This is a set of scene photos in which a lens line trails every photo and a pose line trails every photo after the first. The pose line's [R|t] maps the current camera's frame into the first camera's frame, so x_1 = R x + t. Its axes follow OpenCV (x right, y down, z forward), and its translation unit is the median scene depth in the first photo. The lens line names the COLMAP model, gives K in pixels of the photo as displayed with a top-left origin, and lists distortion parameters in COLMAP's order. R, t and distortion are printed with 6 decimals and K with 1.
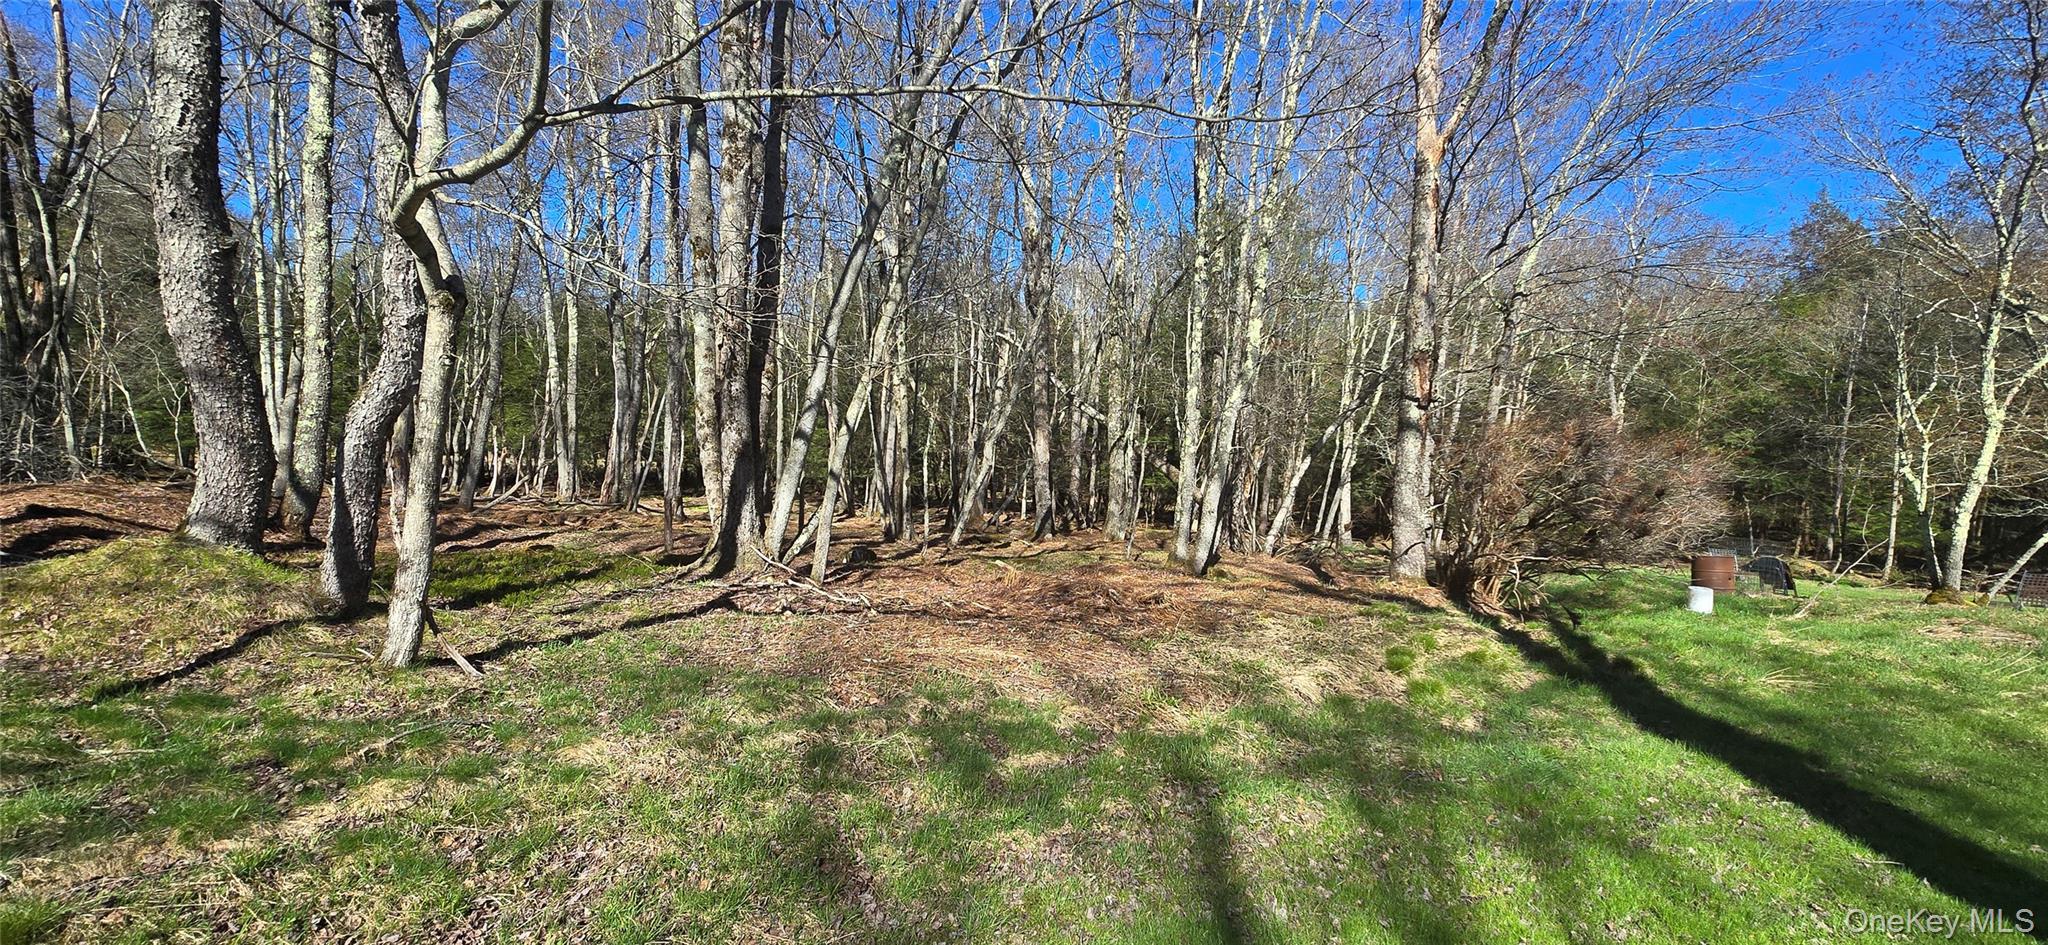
lens RADIAL K [[833.6, 0, 1033.7], [0, 833.6, 483.3], [0, 0, 1]] dist [0.001033, 0.000215]
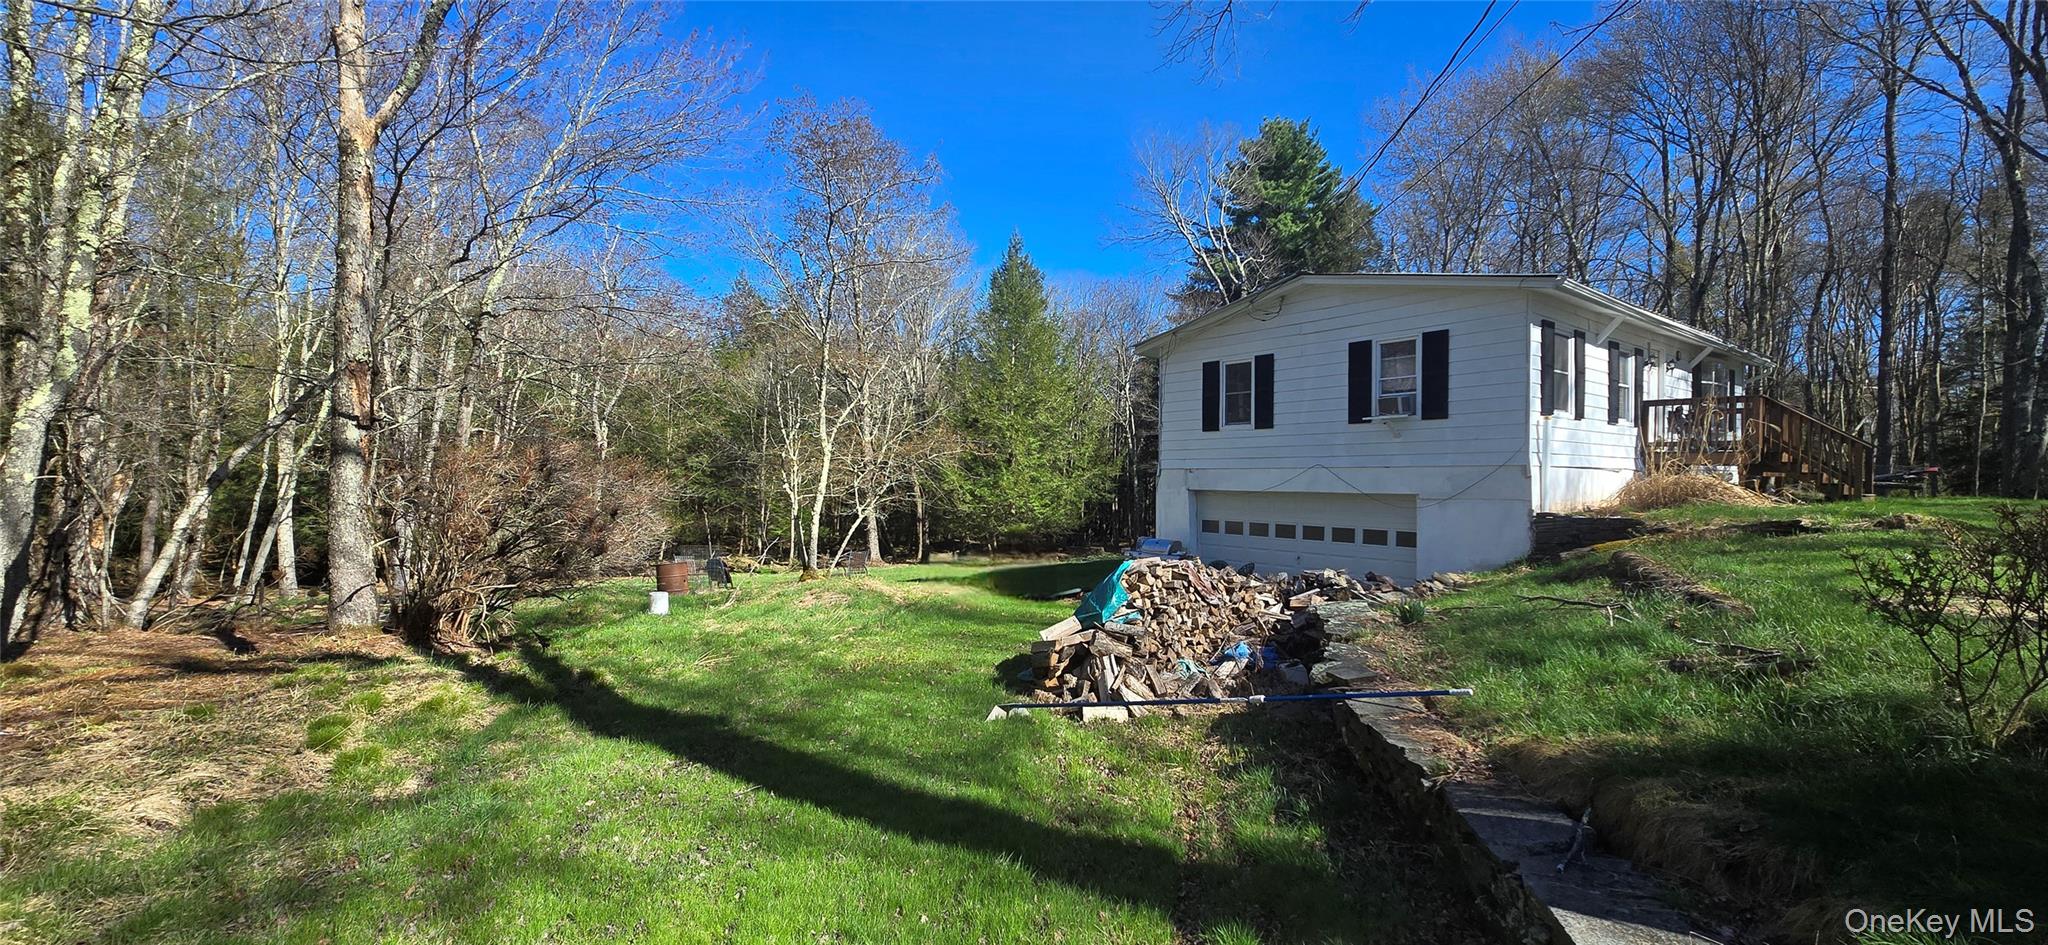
lens RADIAL K [[833.6, 0, 1033.7], [0, 833.6, 483.3], [0, 0, 1]] dist [0.001033, 0.000215]
pose [[0.477692, -0.022319, 0.878244, 0.043409], [0.046962, 0.998897, -0.000158, -0.001267], [-0.877272, 0.041319, 0.478213, -0.013283]]
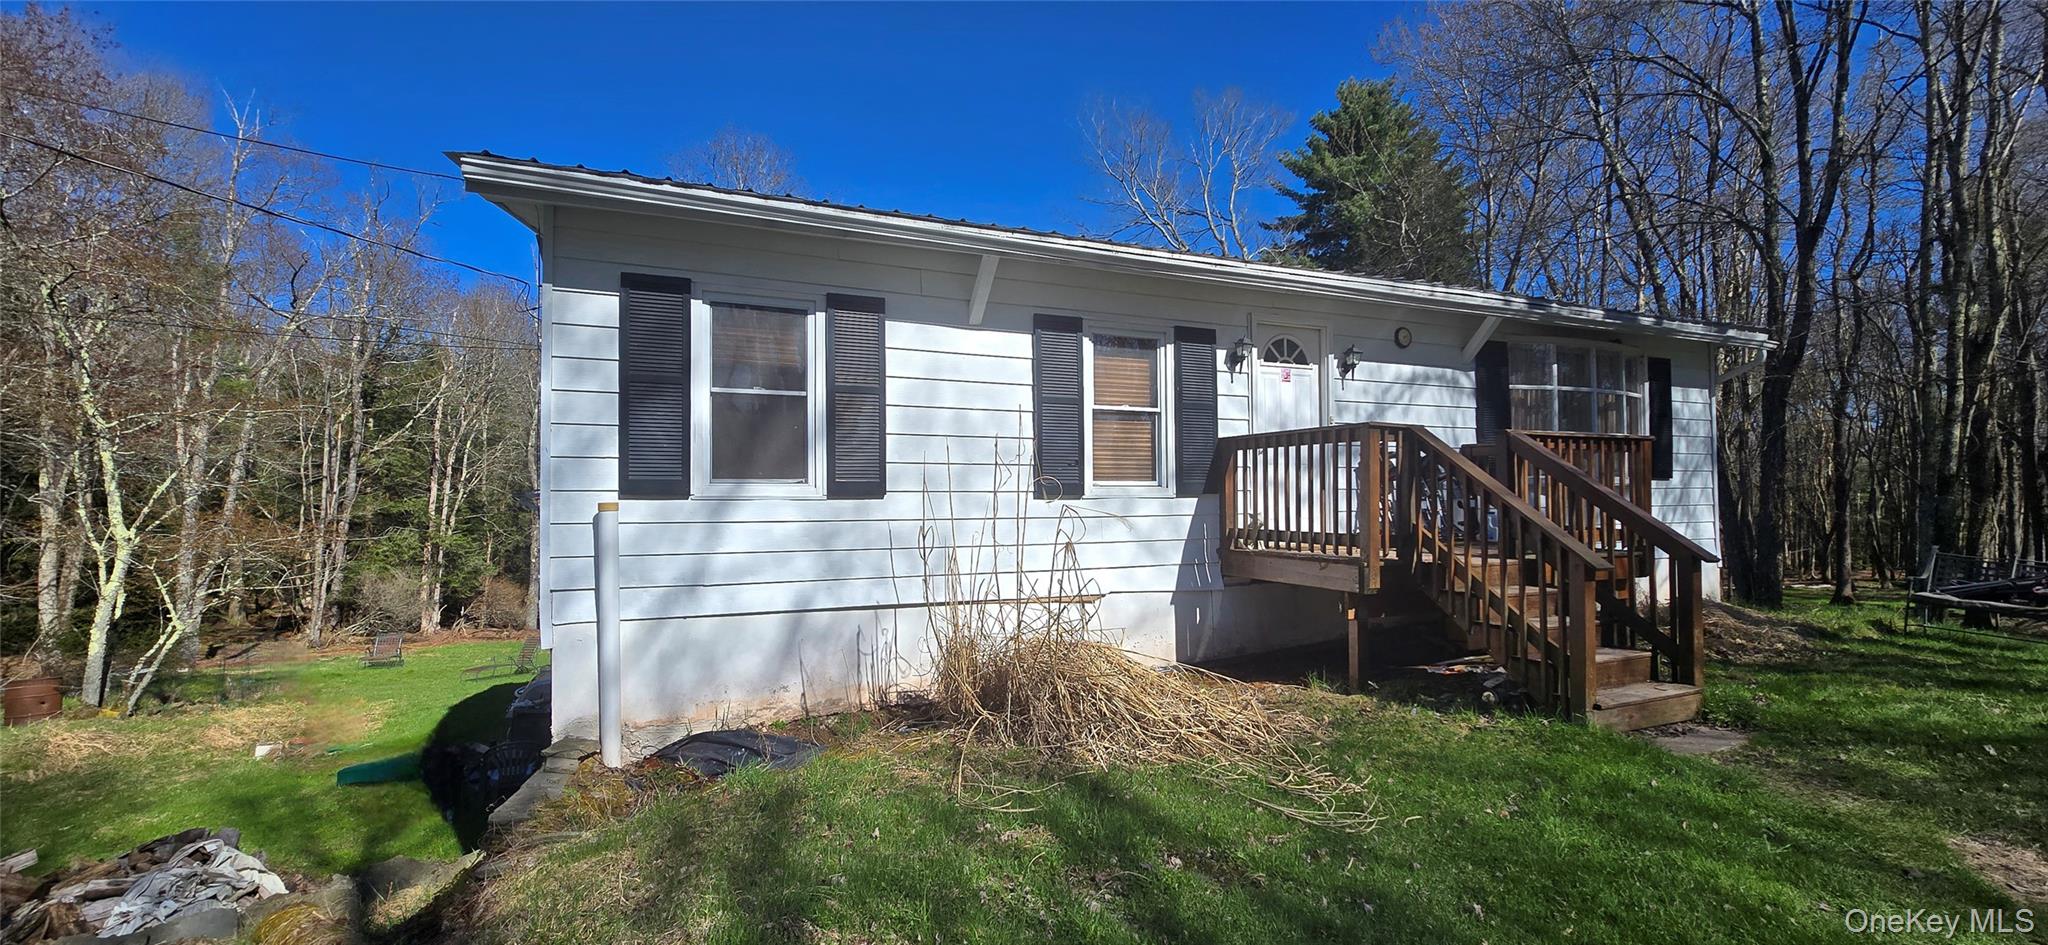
lens RADIAL K [[833.6, 0, 1033.7], [0, 833.6, 483.3], [0, 0, 1]] dist [0.001033, 0.000215]
pose [[0.677936, -0.006262, 0.735094, 0.140885], [0.054844, 0.997608, -0.042082, -0.004343], [-0.733072, 0.068845, 0.676657, -0.060991]]
